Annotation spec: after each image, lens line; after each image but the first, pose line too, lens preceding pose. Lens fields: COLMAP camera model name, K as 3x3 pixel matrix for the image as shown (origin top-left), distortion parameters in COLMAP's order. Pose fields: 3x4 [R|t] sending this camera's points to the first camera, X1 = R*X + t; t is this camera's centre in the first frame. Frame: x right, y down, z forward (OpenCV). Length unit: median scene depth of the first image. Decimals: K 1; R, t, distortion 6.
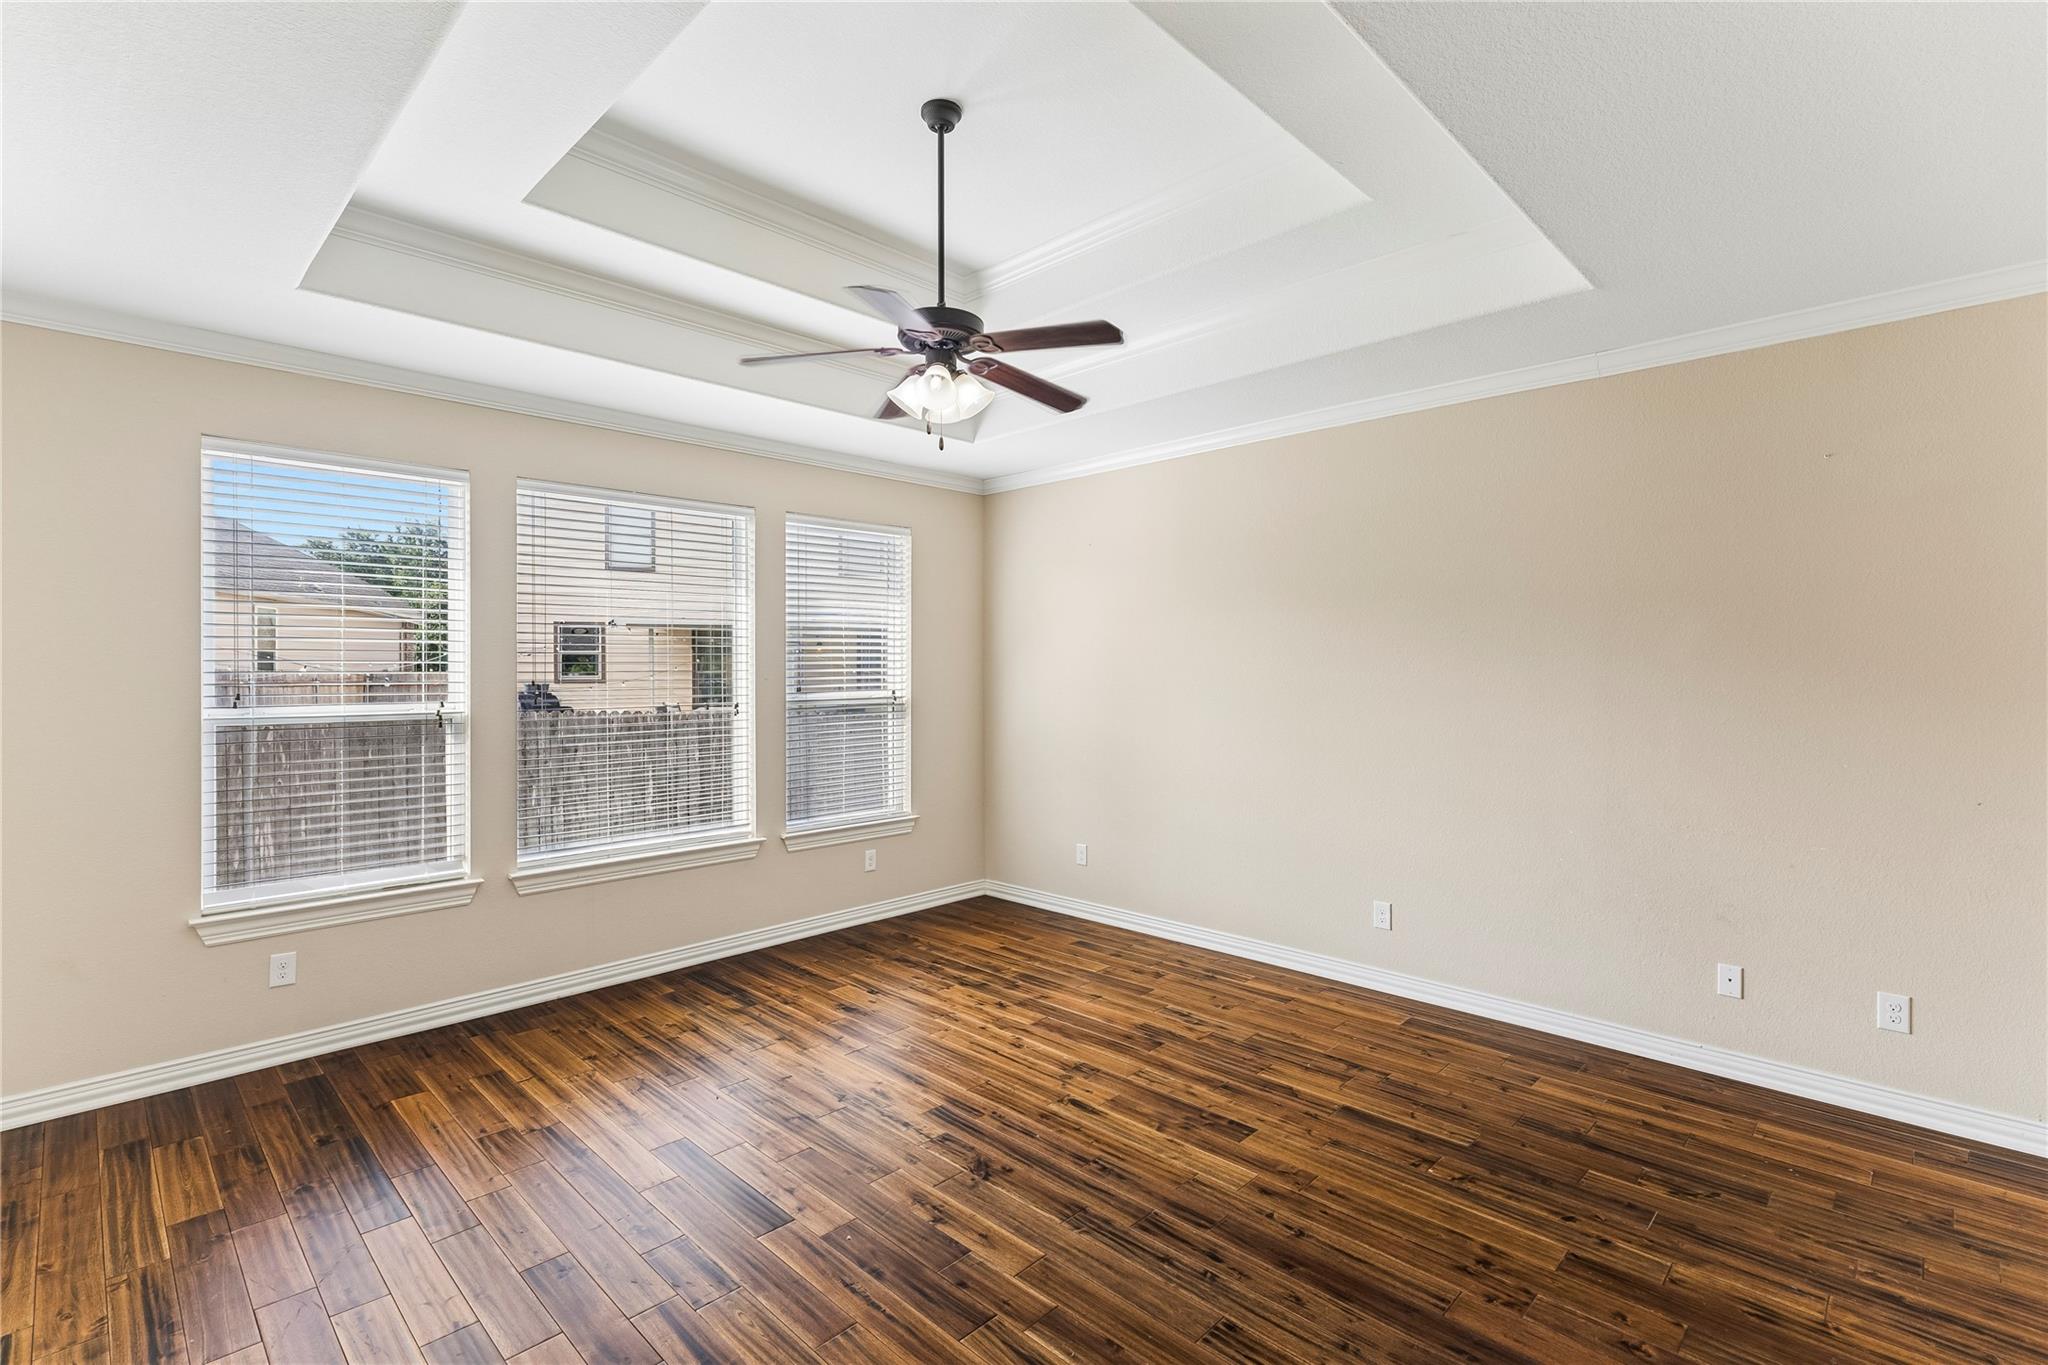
lens RADIAL K [[936.2, 0, 1022.5], [0, 936.2, 676.9], [0, 0, 1]] dist [0.006178, -0.000435]
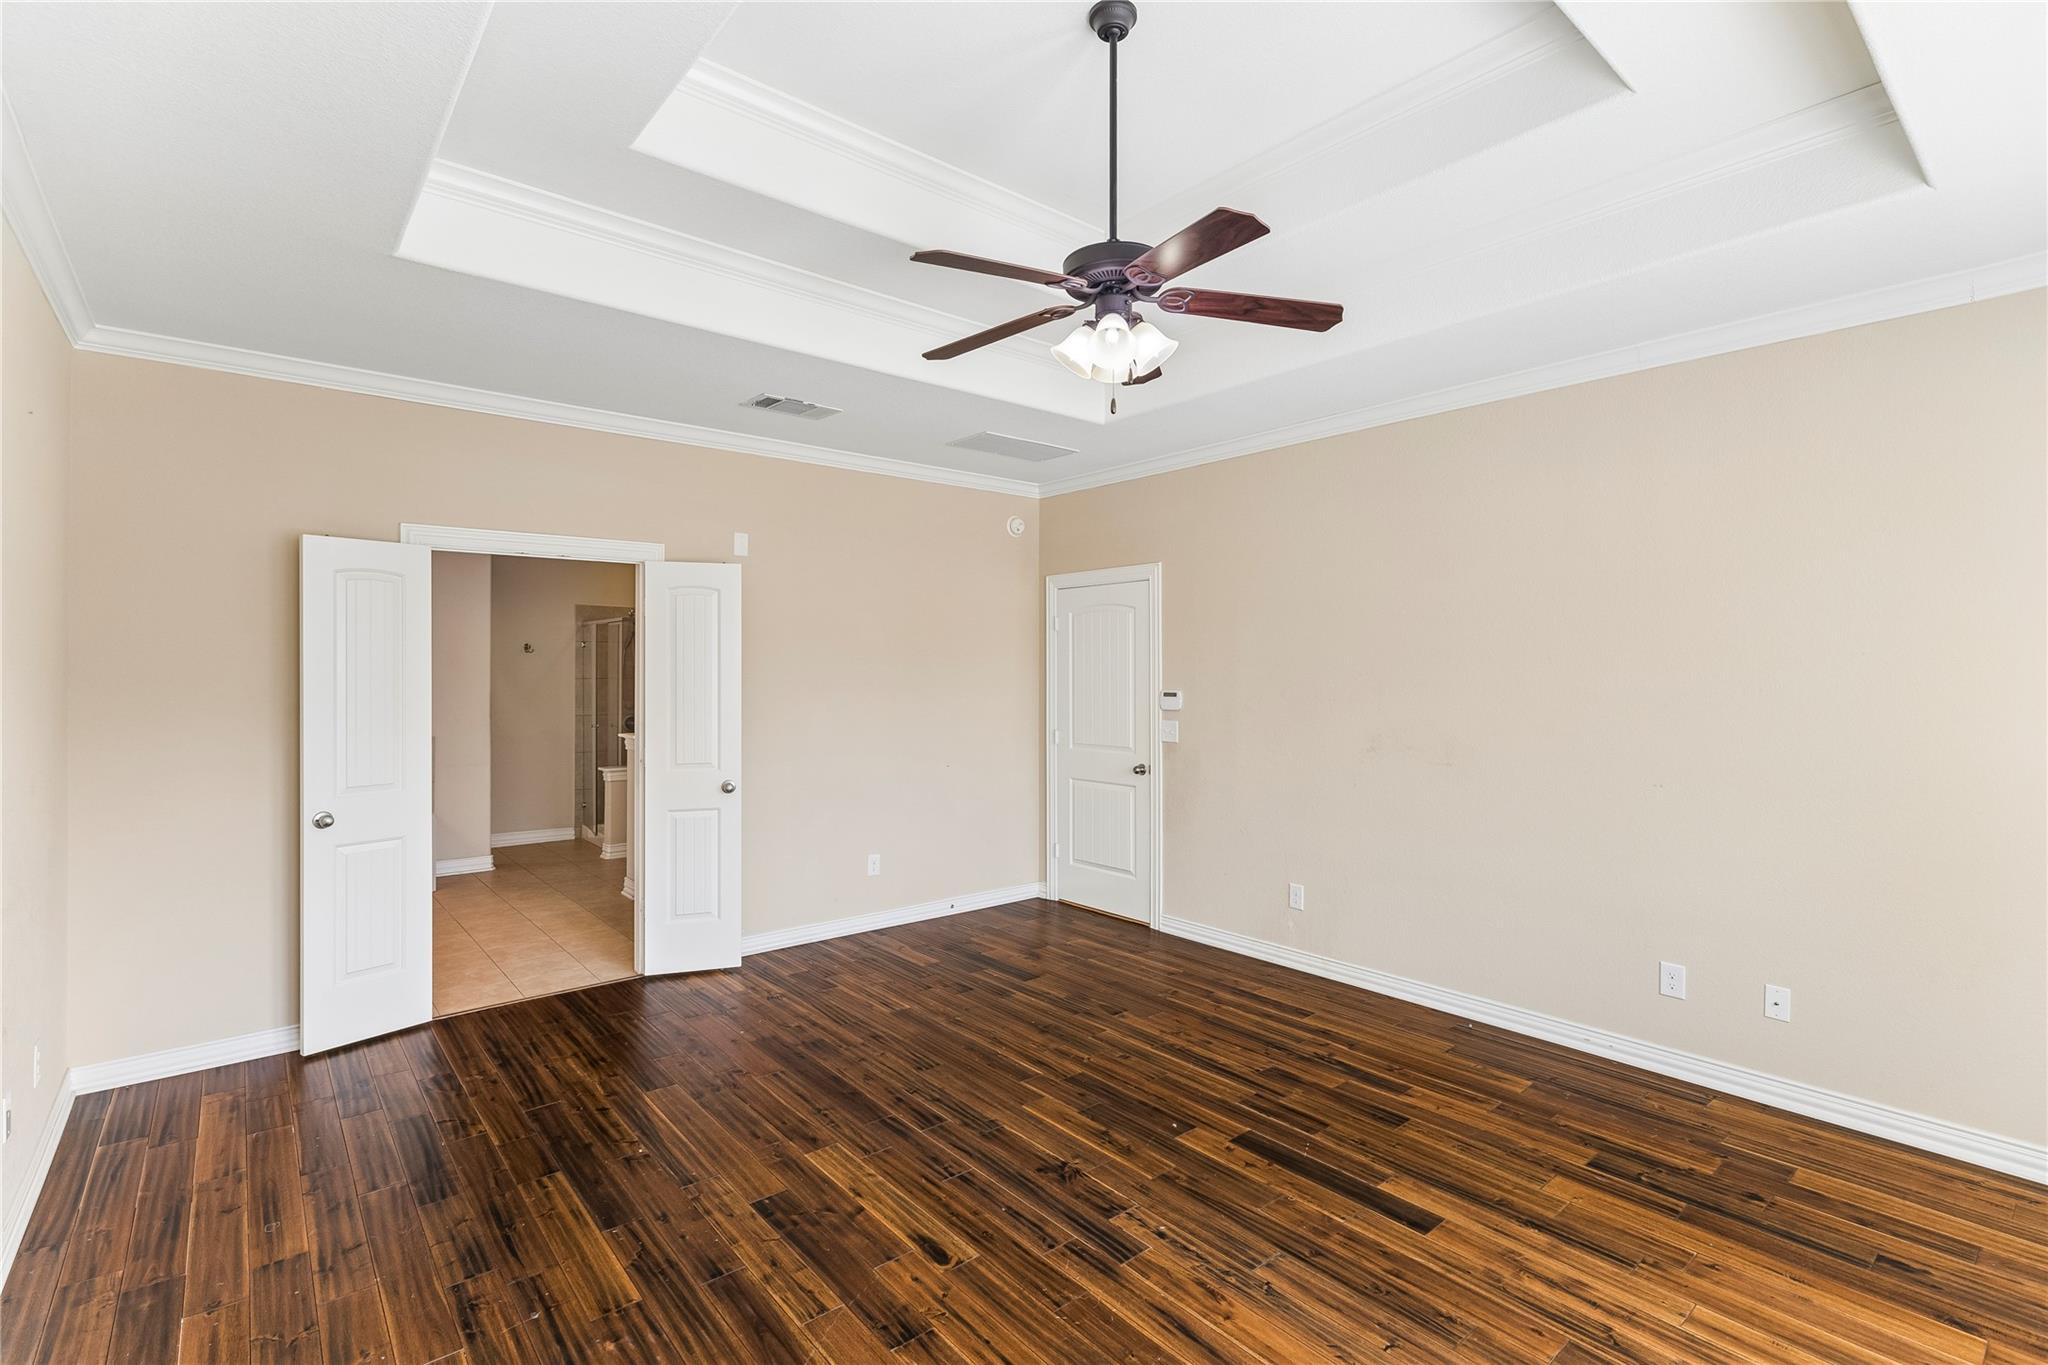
lens RADIAL K [[936.2, 0, 1016.3], [0, 936.2, 676.3], [0, 0, 1]] dist [0.006178, -0.000435]
pose [[-0.994845, 0.000269, 0.101402, -0.086649], [0.001207, 0.999957, 0.009181, -0.014231], [-0.101395, 0.009256, -0.994803, 1.908636]]
